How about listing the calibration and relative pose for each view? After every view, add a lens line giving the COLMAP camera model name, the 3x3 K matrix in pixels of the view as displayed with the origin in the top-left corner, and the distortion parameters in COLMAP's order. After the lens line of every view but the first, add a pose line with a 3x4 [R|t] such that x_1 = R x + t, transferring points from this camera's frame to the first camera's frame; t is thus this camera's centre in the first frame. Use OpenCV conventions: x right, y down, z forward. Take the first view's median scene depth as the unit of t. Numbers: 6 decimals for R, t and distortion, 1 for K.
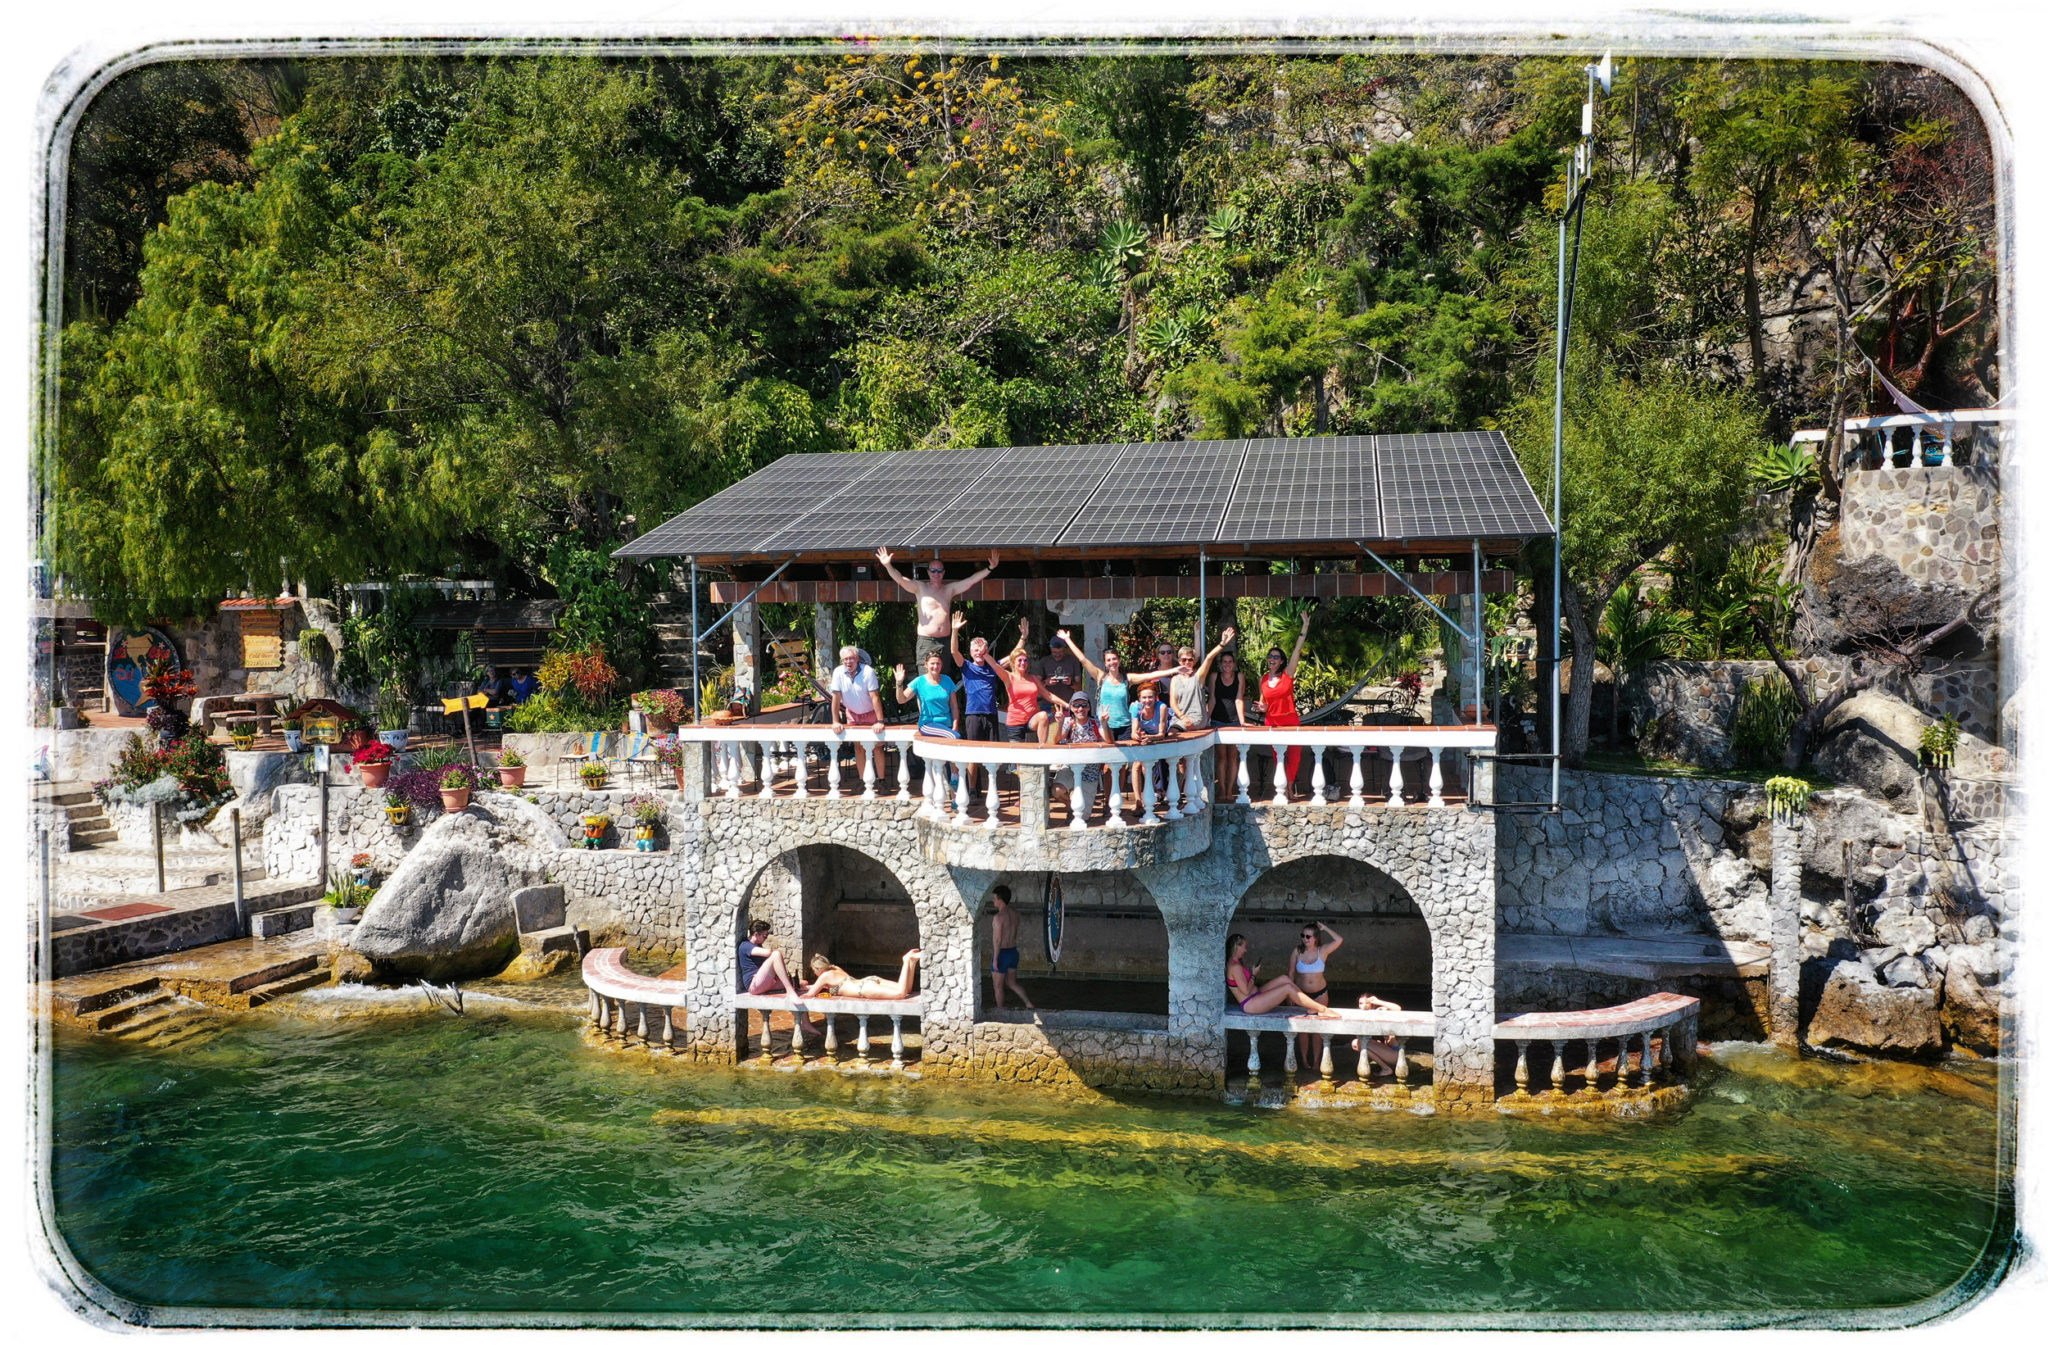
lens RADIAL K [[1556.1, 0, 1024.0], [0, 1556.1, 683.0], [0, 0, 1]] dist [-0.000650, 0.000217]
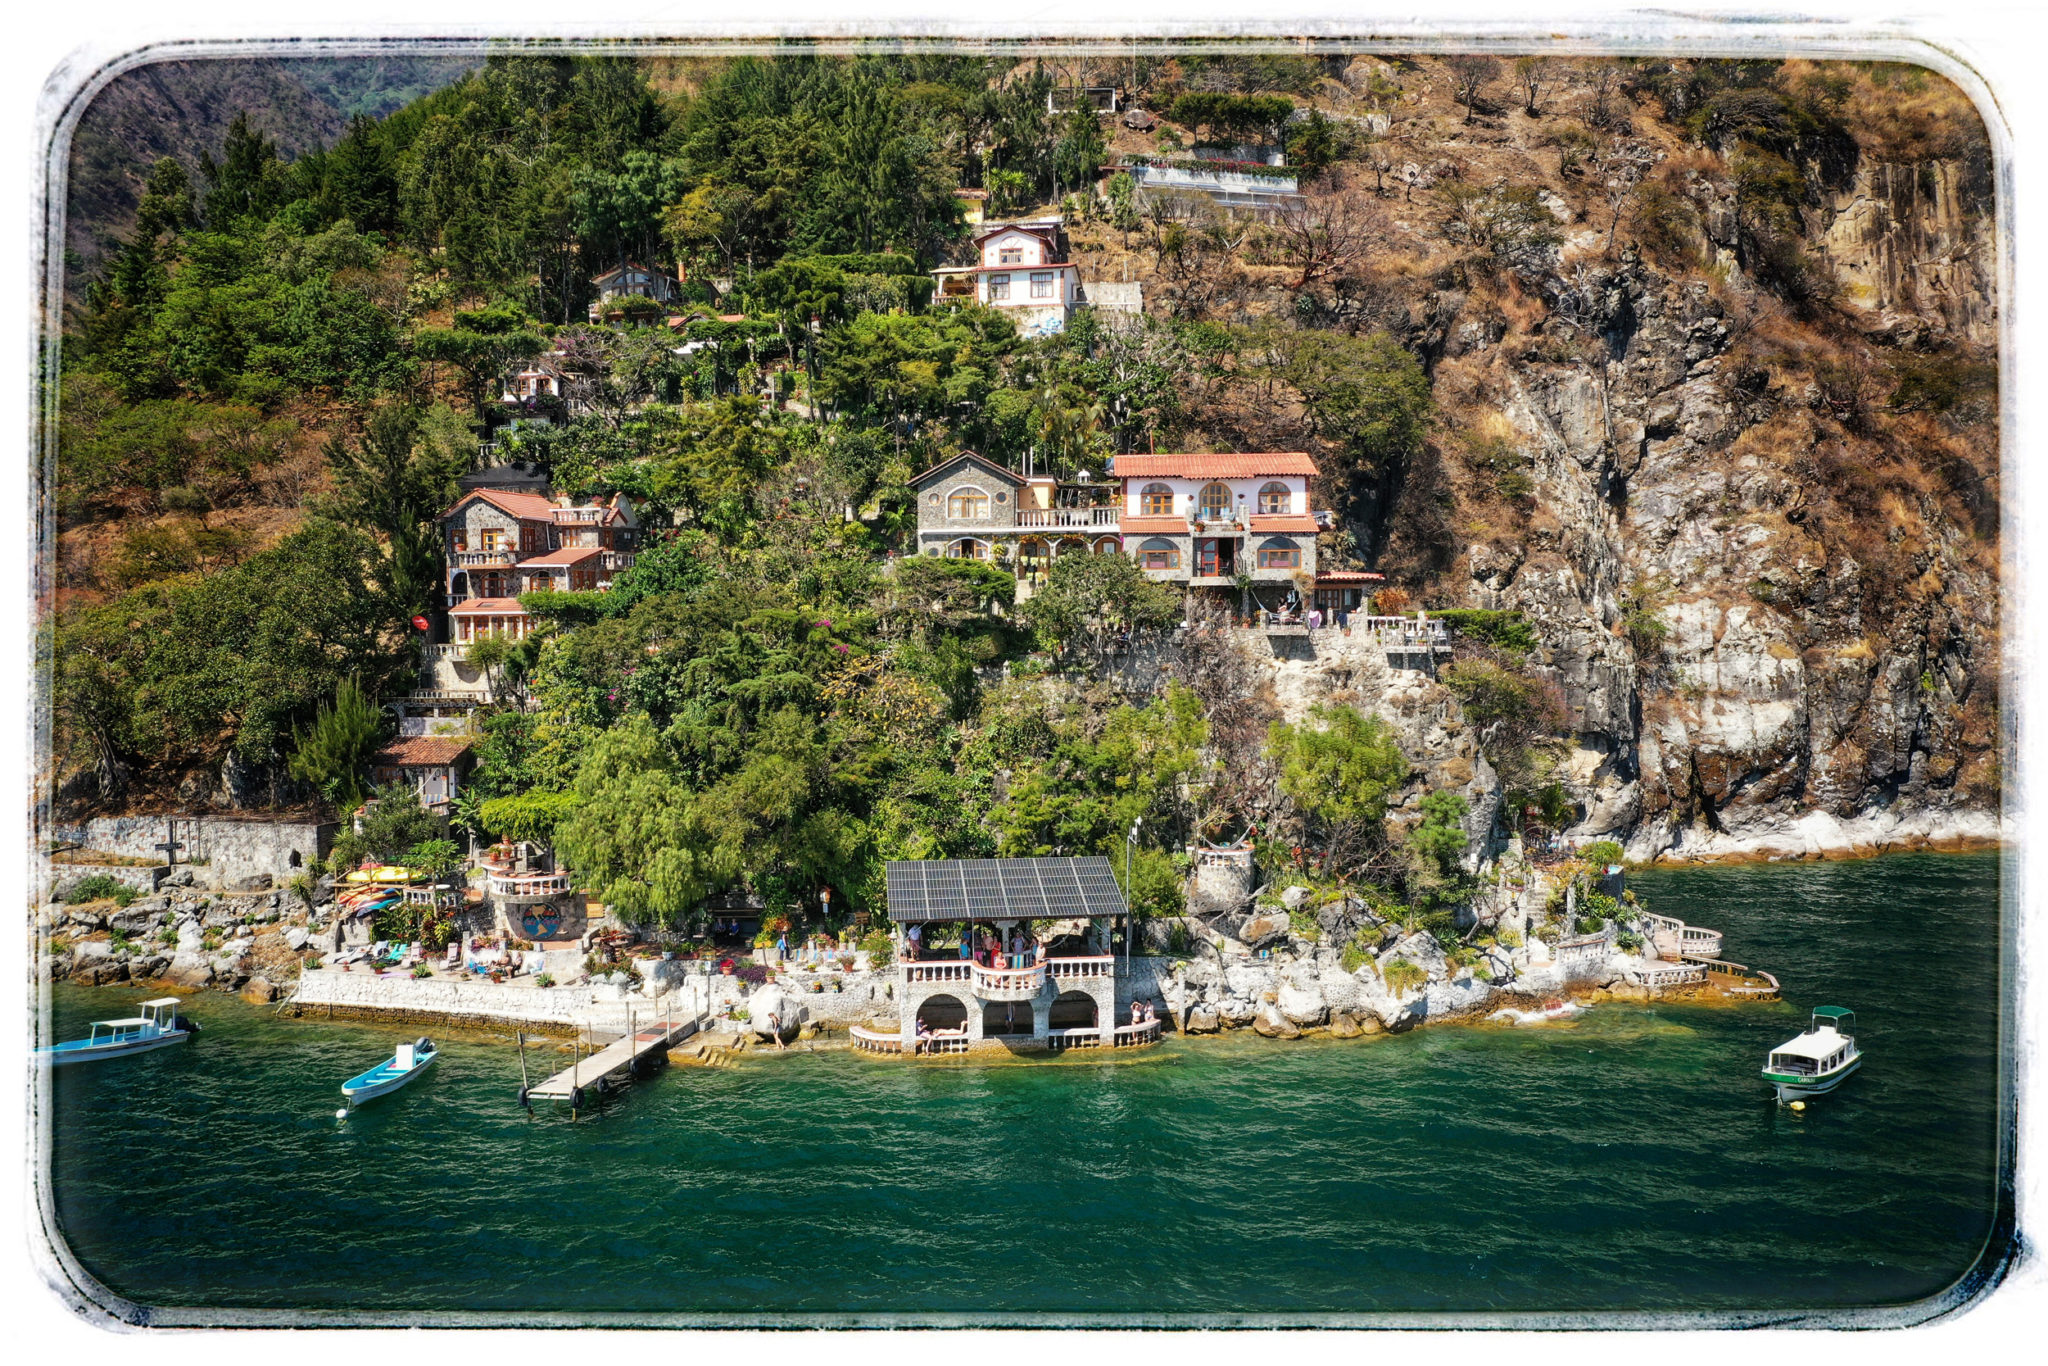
lens RADIAL K [[1556.1, 0, 1024.0], [0, 1556.1, 683.0], [0, 0, 1]] dist [-0.000650, 0.000217]
pose [[0.950406, -0.000004, 0.311013, -1.069562], [0.007886, 0.999679, -0.024087, -0.532320], [-0.310913, 0.025345, 0.950100, -2.538123]]
